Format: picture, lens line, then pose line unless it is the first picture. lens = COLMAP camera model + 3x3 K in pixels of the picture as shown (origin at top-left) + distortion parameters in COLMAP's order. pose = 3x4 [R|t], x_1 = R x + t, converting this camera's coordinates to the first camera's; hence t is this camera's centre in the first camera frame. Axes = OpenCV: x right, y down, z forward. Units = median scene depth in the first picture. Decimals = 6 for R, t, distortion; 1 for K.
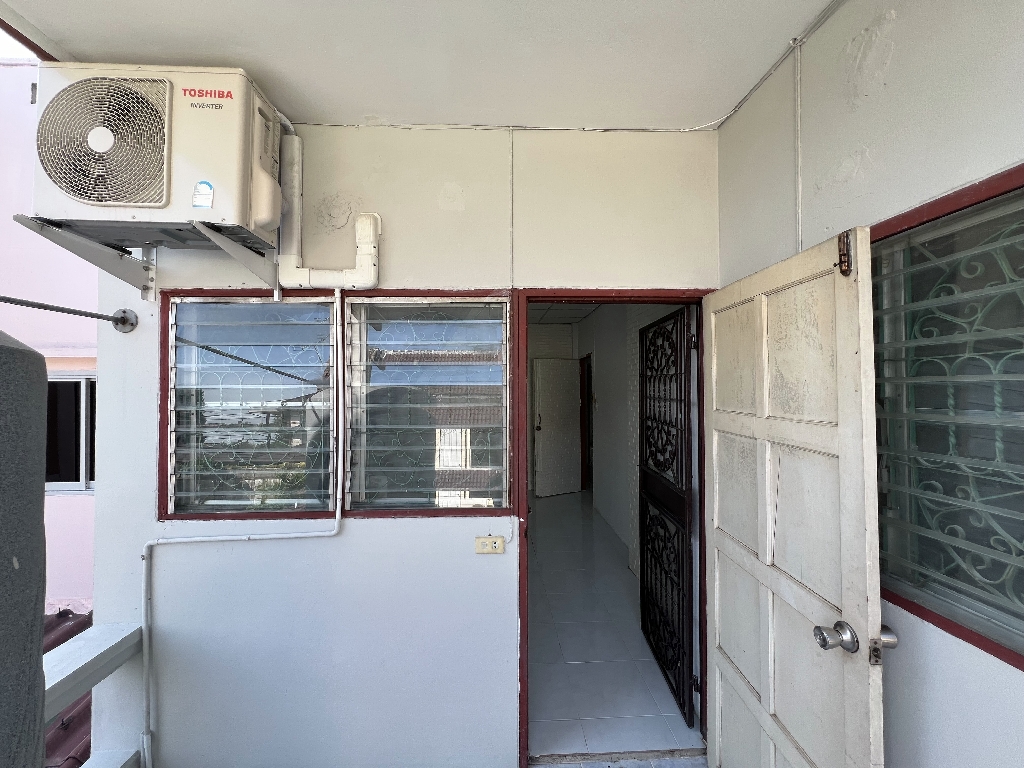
lens RADIAL K [[410.6, 0, 515.5], [0, 410.6, 383.9], [0, 0, 1]] dist [-0.002555, 0.000833]
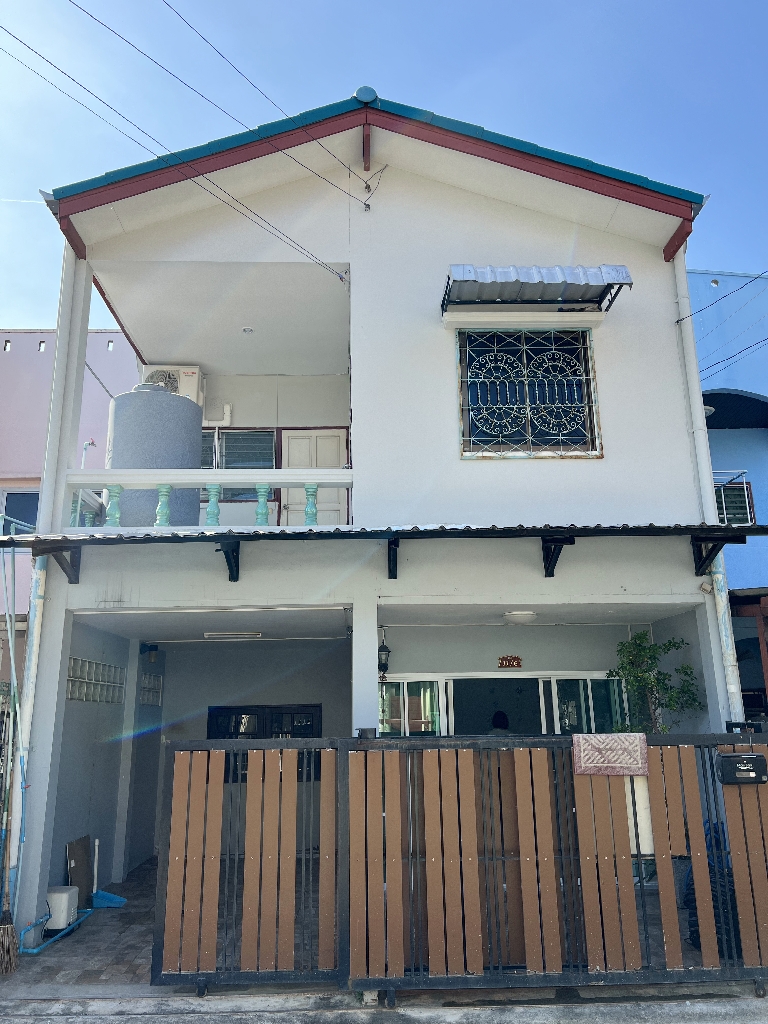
lens RADIAL K [[778.1, 0, 382.6], [0, 778.1, 510.1], [0, 0, 1]] dist [-0.001398, -0.000140]
pose [[0.999751, -0.018423, -0.012568, 0.815872], [0.014751, 0.968919, -0.246937, 1.746106], [0.016727, 0.246690, 0.968950, -4.255528]]
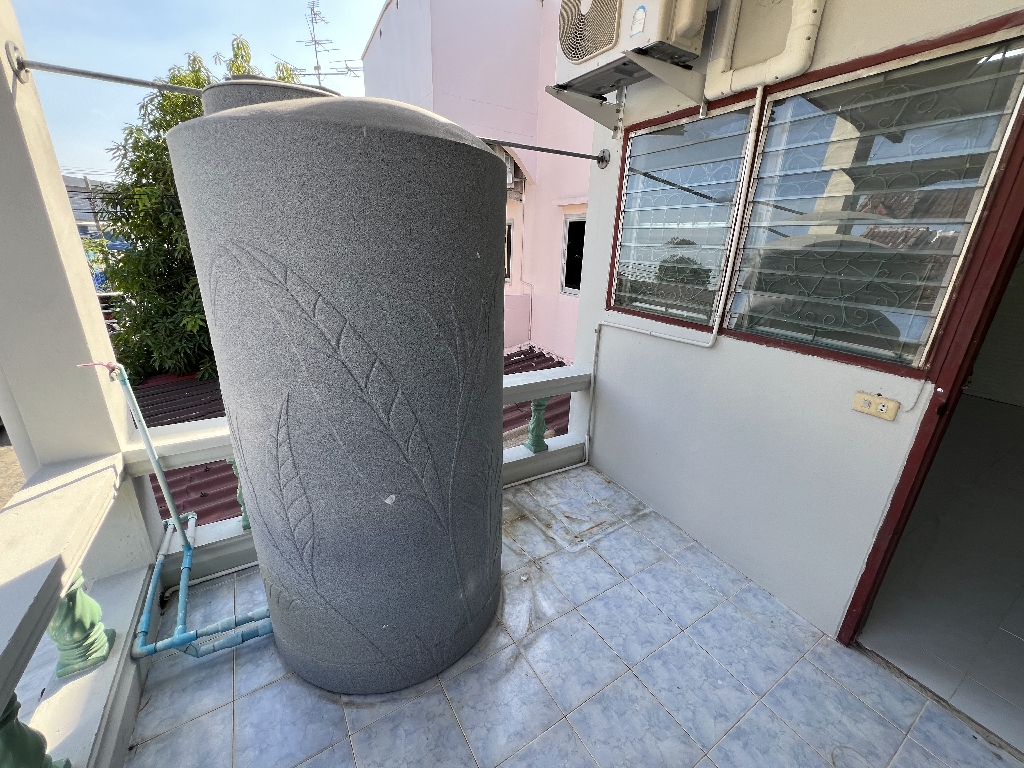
lens RADIAL K [[410.6, 0, 509.2], [0, 410.6, 384.2], [0, 0, 1]] dist [-0.002555, 0.000833]
pose [[0.464110, 0.309673, -0.829882, 0.273878], [-0.019170, 0.940189, 0.340113, 0.093647], [0.885570, -0.141941, 0.442288, 0.005236]]
